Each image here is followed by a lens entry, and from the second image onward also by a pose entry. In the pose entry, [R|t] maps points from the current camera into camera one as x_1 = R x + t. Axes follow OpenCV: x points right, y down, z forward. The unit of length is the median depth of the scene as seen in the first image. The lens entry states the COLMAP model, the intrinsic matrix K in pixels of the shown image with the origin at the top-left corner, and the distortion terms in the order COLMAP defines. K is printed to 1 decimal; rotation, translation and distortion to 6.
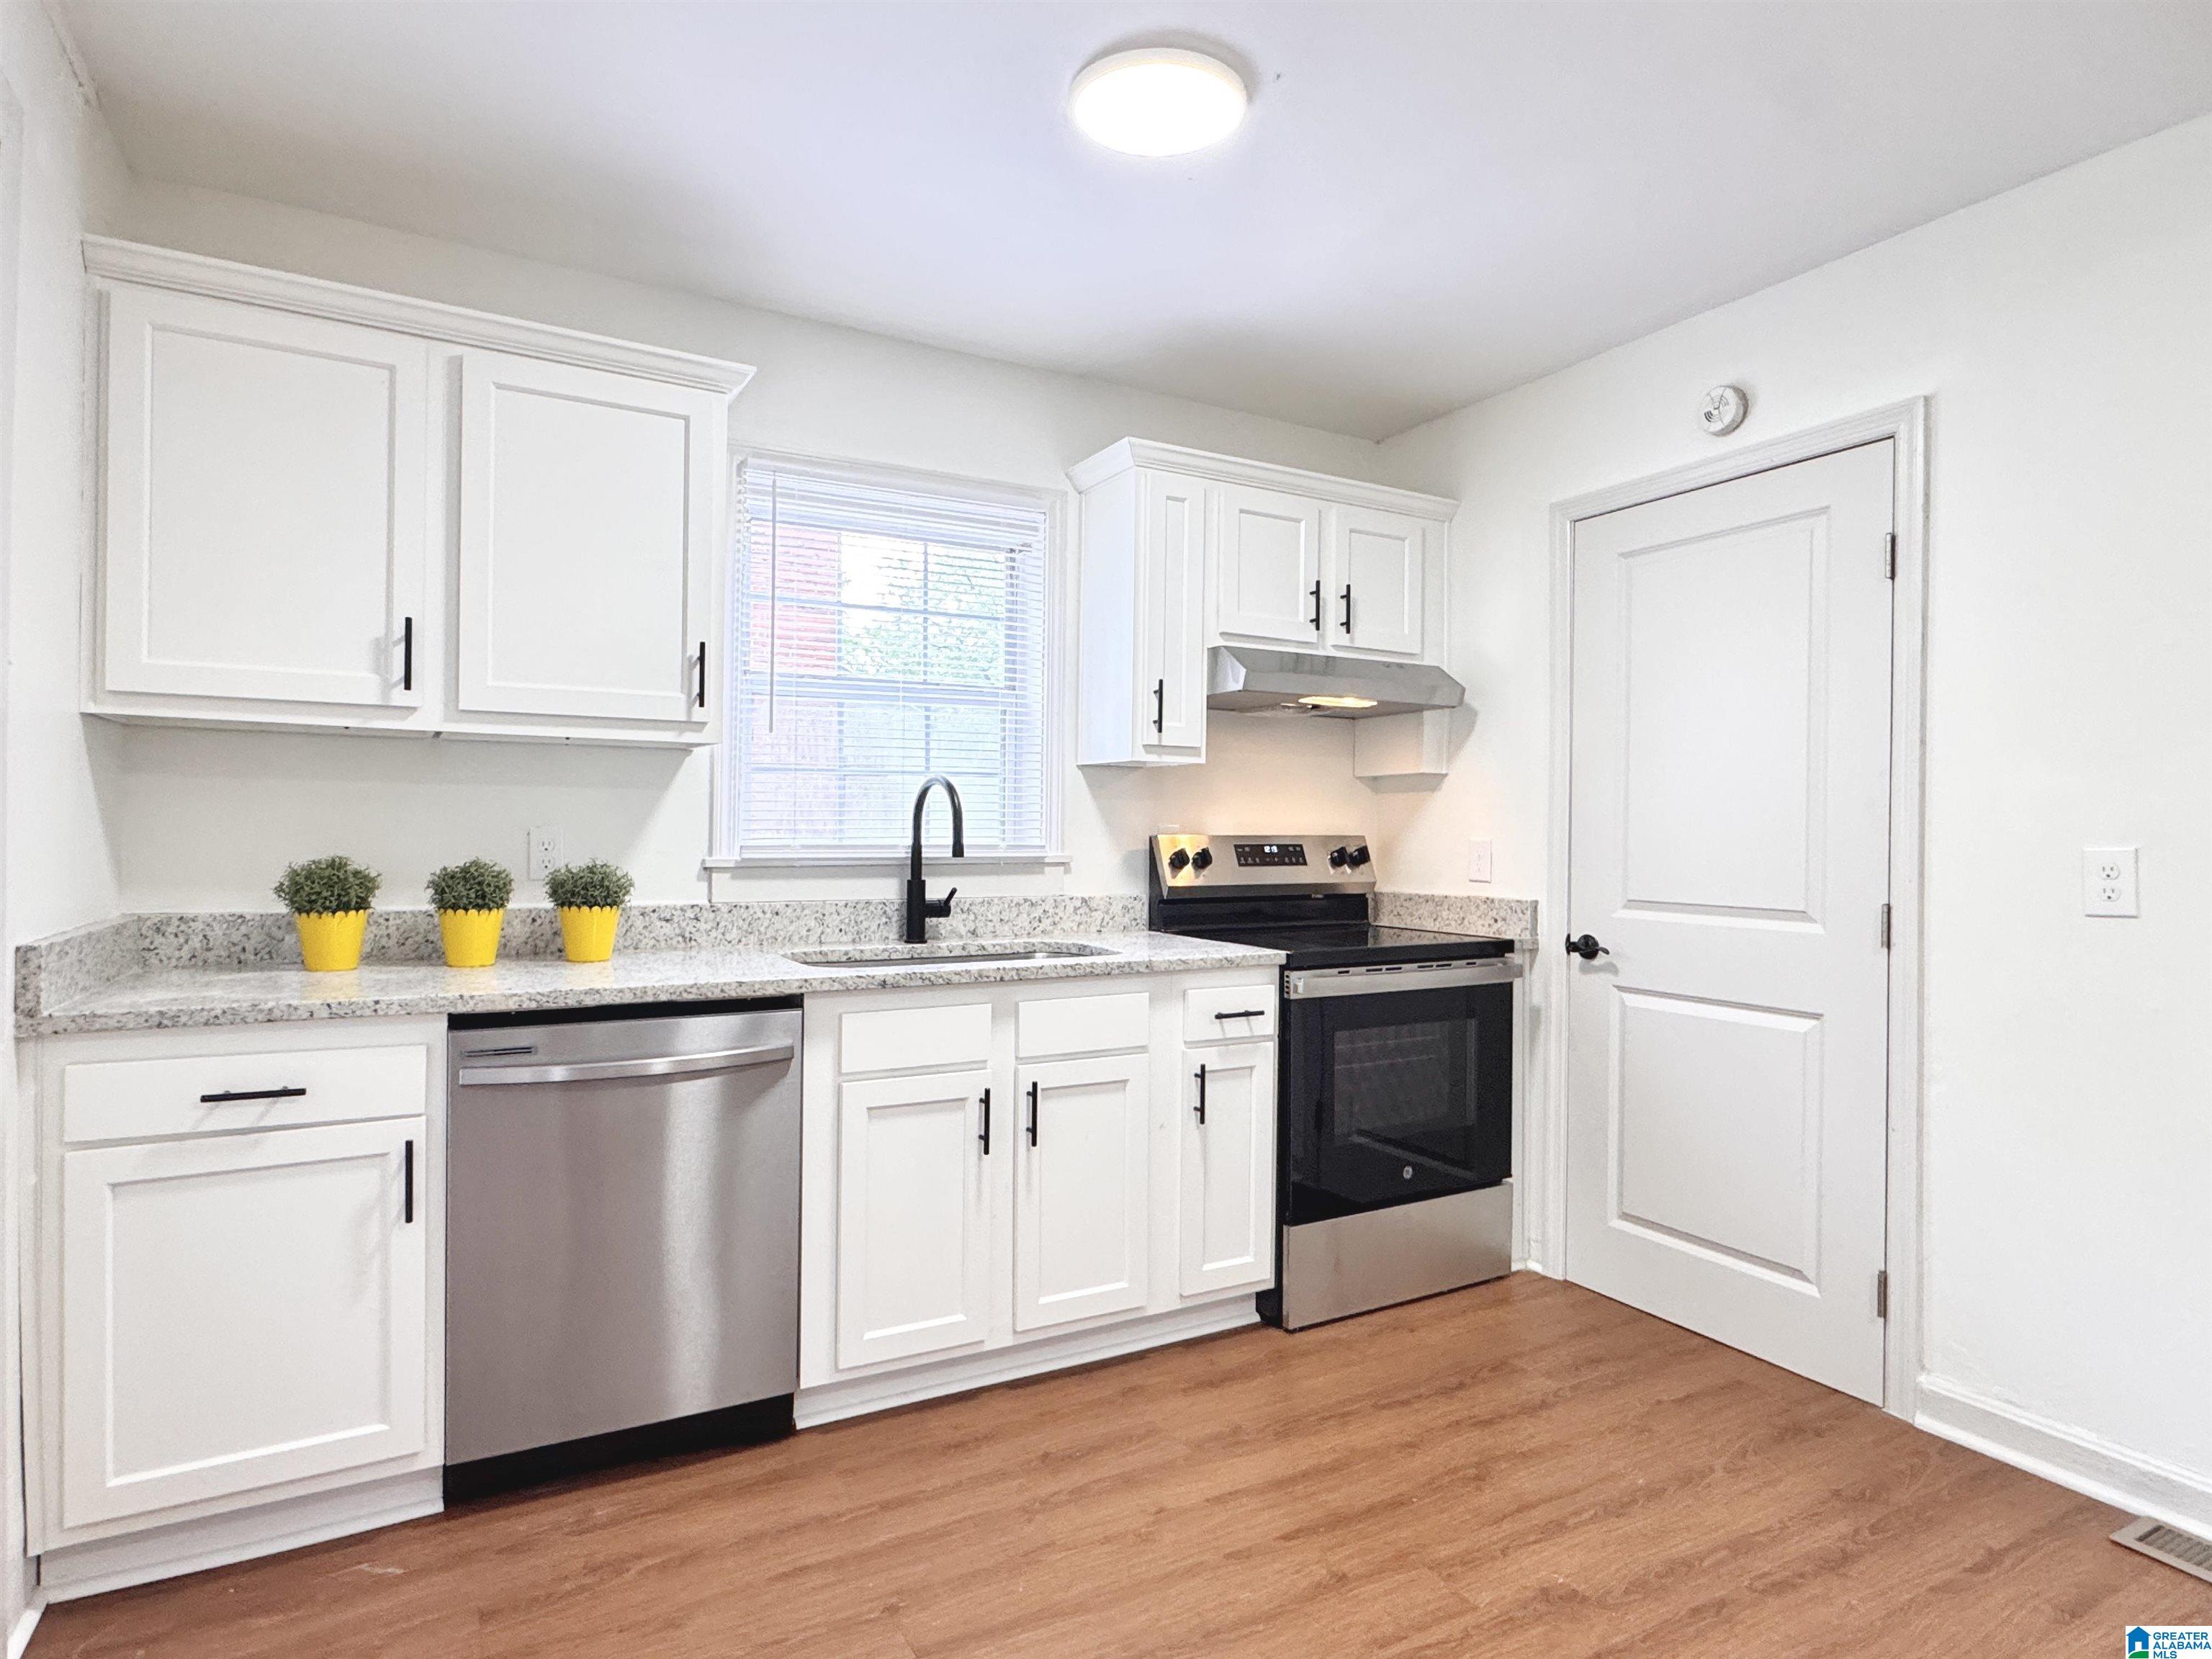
lens RADIAL K [[1215.2, 0, 1111.7], [0, 1215.2, 836.8], [0, 0, 1]] dist [-0.001275, -0.000678]
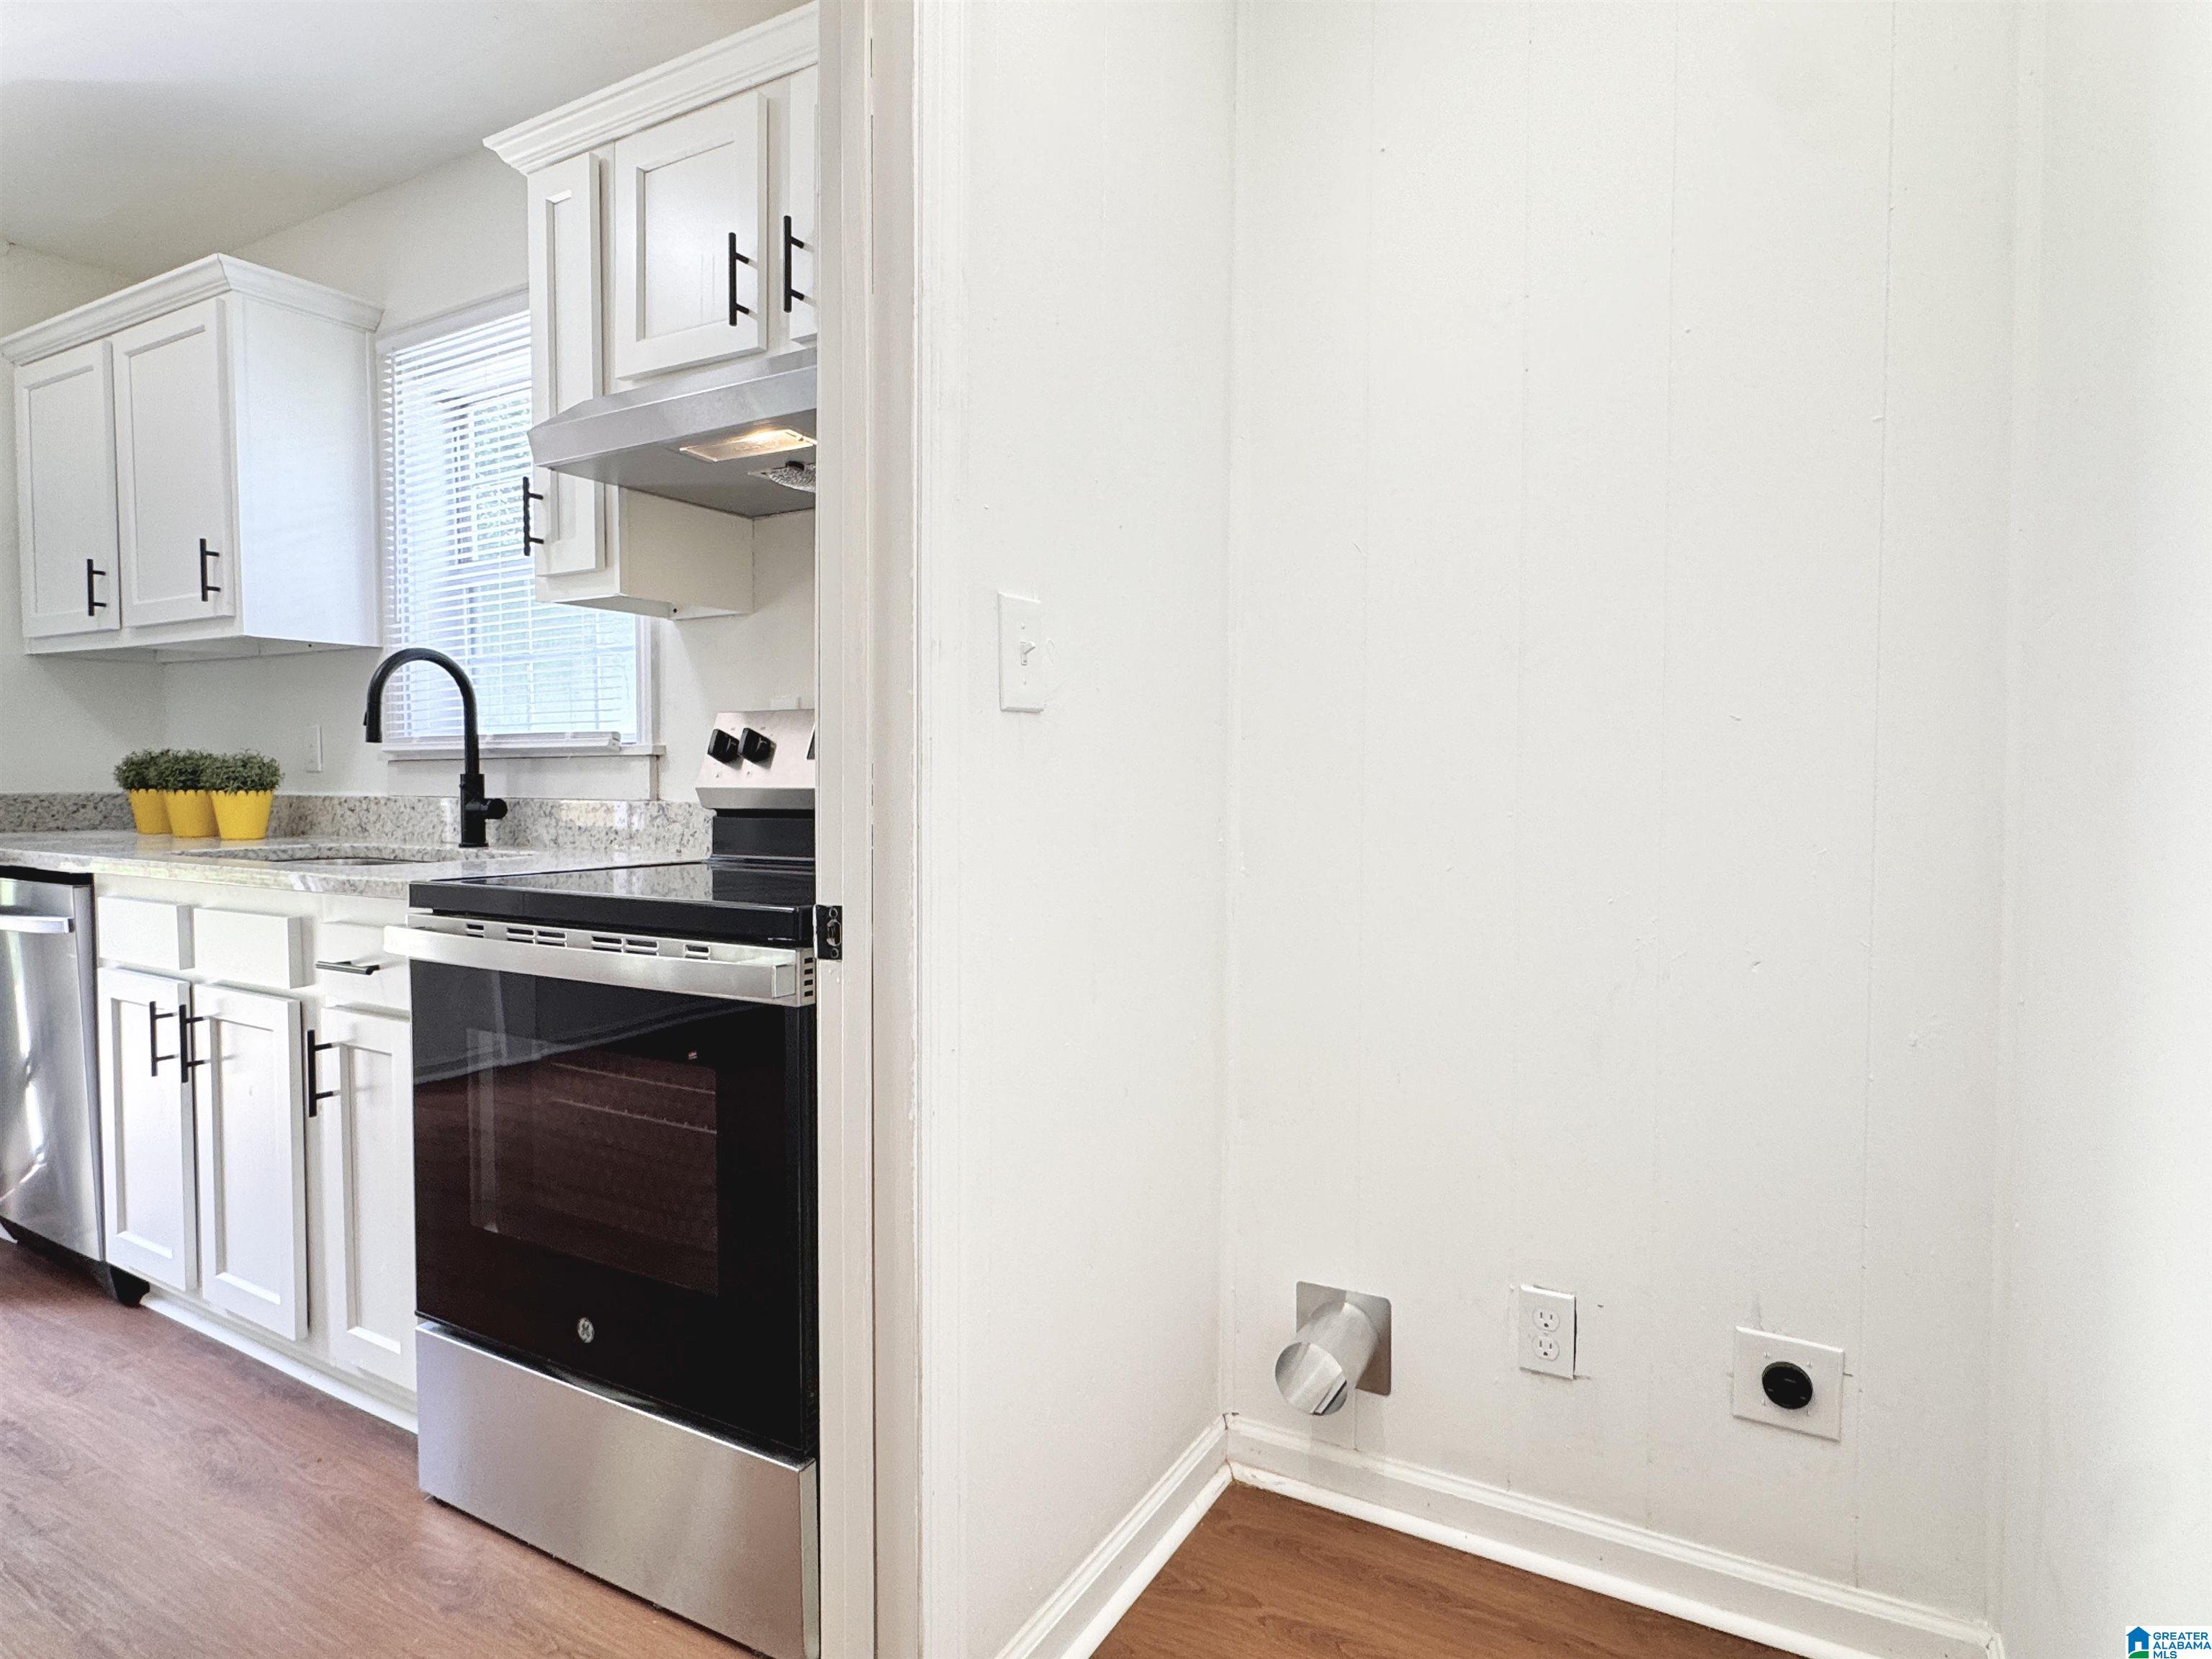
lens RADIAL K [[1215.2, 0, 1106.9], [0, 1215.2, 816.9], [0, 0, 1]] dist [-0.001275, -0.000678]
pose [[0.511981, 0.022937, -0.858691, 0.818862], [-0.001371, 0.999664, 0.025885, 0.042903], [0.858996, -0.012076, 0.511840, 0.947741]]
